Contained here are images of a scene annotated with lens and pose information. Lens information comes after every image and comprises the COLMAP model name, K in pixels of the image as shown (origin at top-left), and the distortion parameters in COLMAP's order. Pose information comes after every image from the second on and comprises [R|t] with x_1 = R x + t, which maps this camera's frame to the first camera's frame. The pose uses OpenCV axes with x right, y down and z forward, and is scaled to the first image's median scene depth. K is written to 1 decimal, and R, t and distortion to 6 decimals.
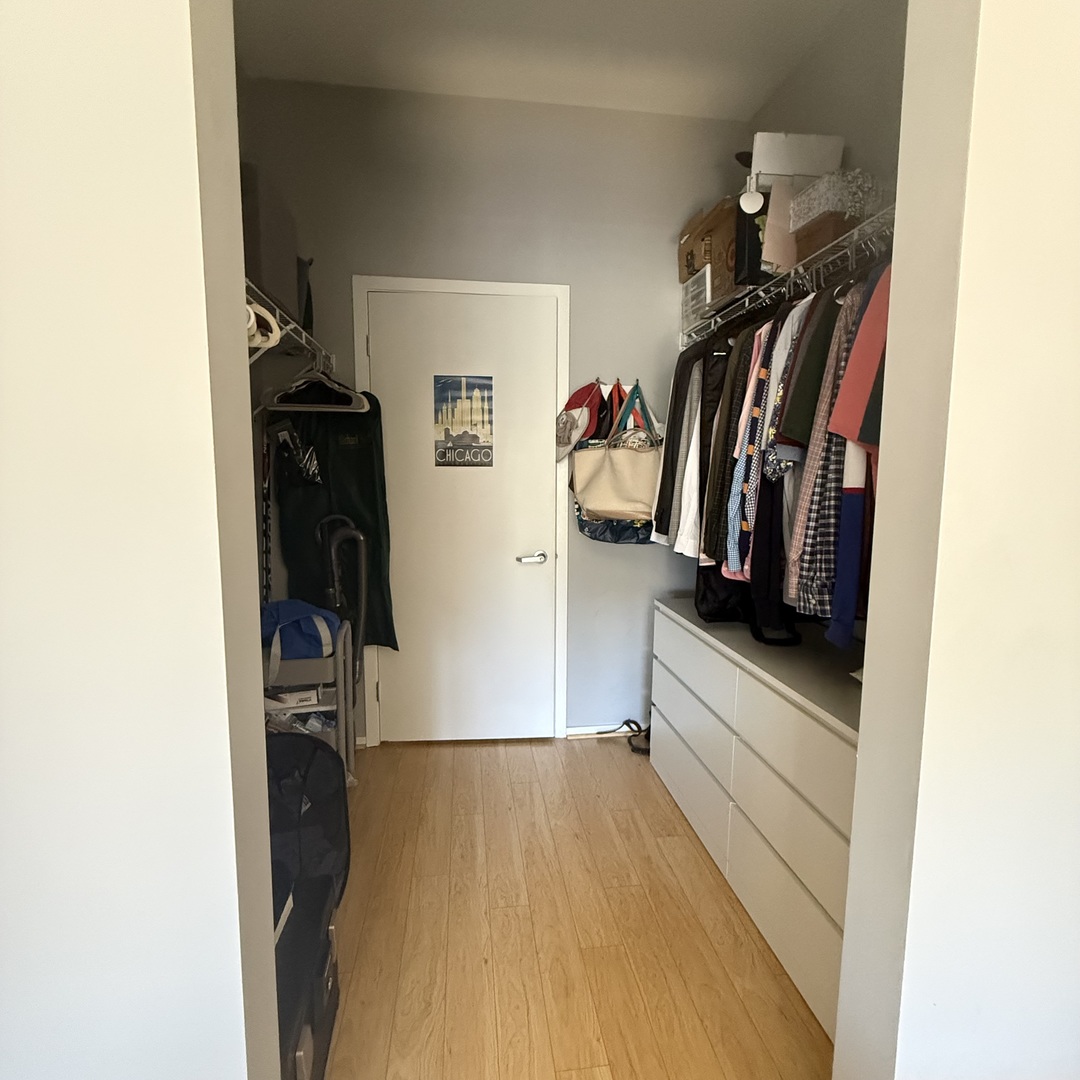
lens RADIAL K [[572.2, 0, 536.8], [0, 572.2, 539.8], [0, 0, 1]] dist [-0.000463, -0.000794]
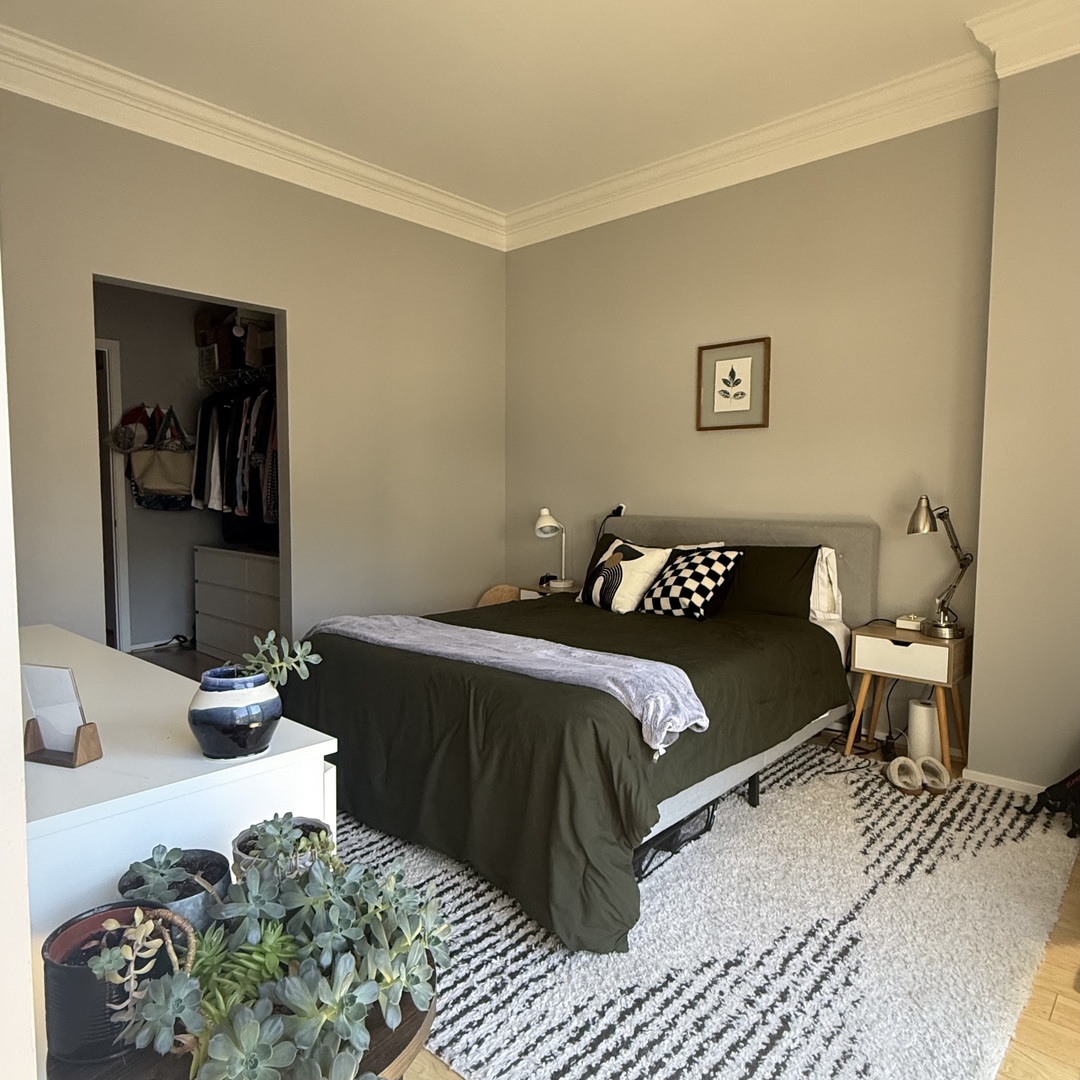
lens RADIAL K [[755.0, 0, 539.5], [0, 755.0, 541.1], [0, 0, 1]] dist [-0.000037, 0.000455]
pose [[0.766937, -0.046894, 0.640007, -0.436371], [0.069633, 0.997519, -0.010354, 0.196540], [-0.637933, 0.052507, 0.768300, -1.339309]]
